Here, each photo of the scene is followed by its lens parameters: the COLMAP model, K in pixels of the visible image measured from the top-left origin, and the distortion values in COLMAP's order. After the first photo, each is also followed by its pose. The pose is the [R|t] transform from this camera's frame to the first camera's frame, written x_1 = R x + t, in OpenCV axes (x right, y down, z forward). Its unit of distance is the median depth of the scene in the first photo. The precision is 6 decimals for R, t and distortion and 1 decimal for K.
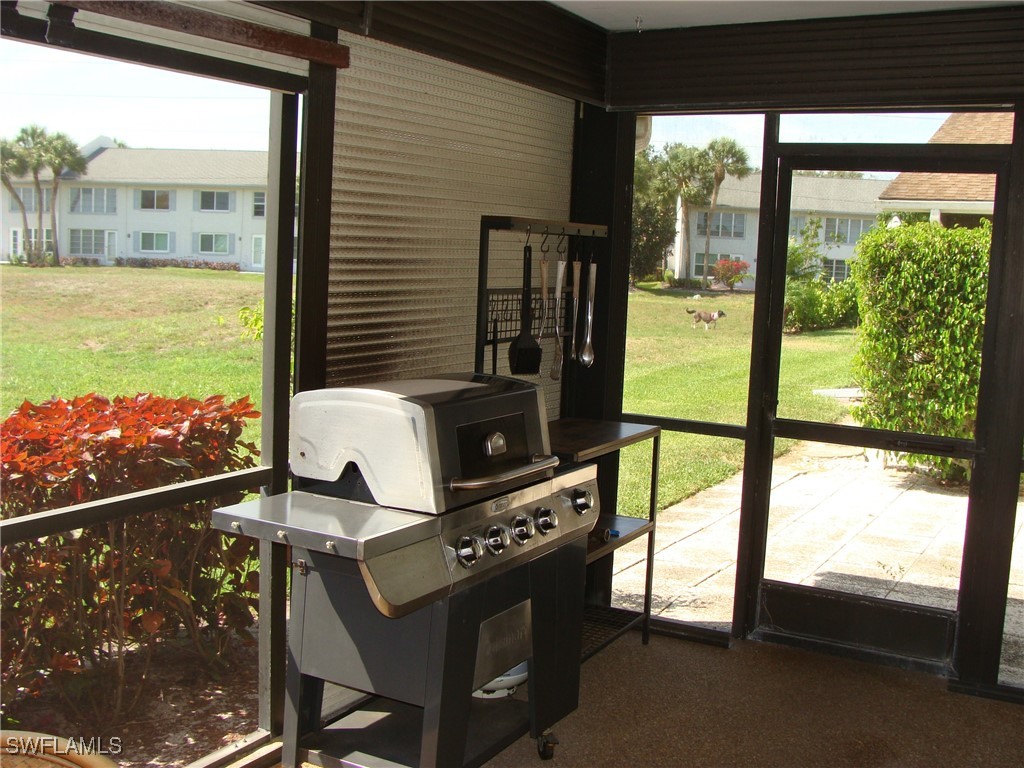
lens RADIAL K [[1161.6, 0, 525.5], [0, 1161.6, 417.1], [0, 0, 1]] dist [-0.205722, 0.274859]
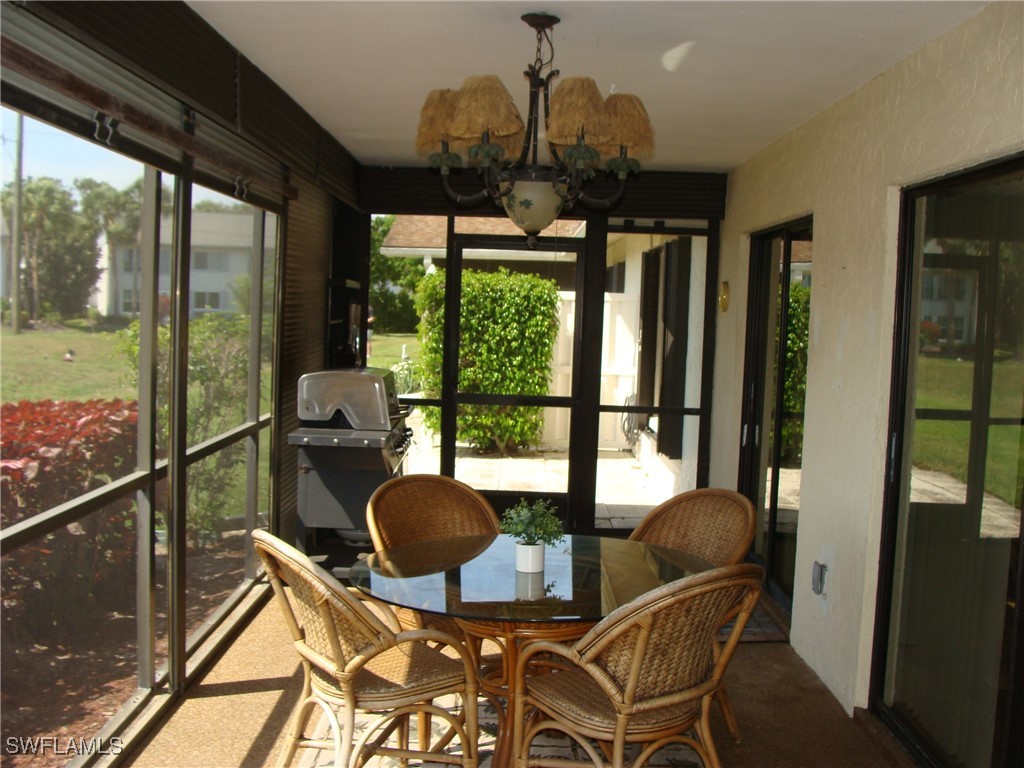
lens RADIAL K [[1161.6, 0, 525.5], [0, 1161.6, 417.1], [0, 0, 1]] dist [-0.205722, 0.274859]
pose [[0.872233, -0.057456, 0.485704, -0.311121], [0.071216, 0.997412, -0.009902, 0.035562], [-0.483878, 0.043227, 0.874068, -0.323467]]
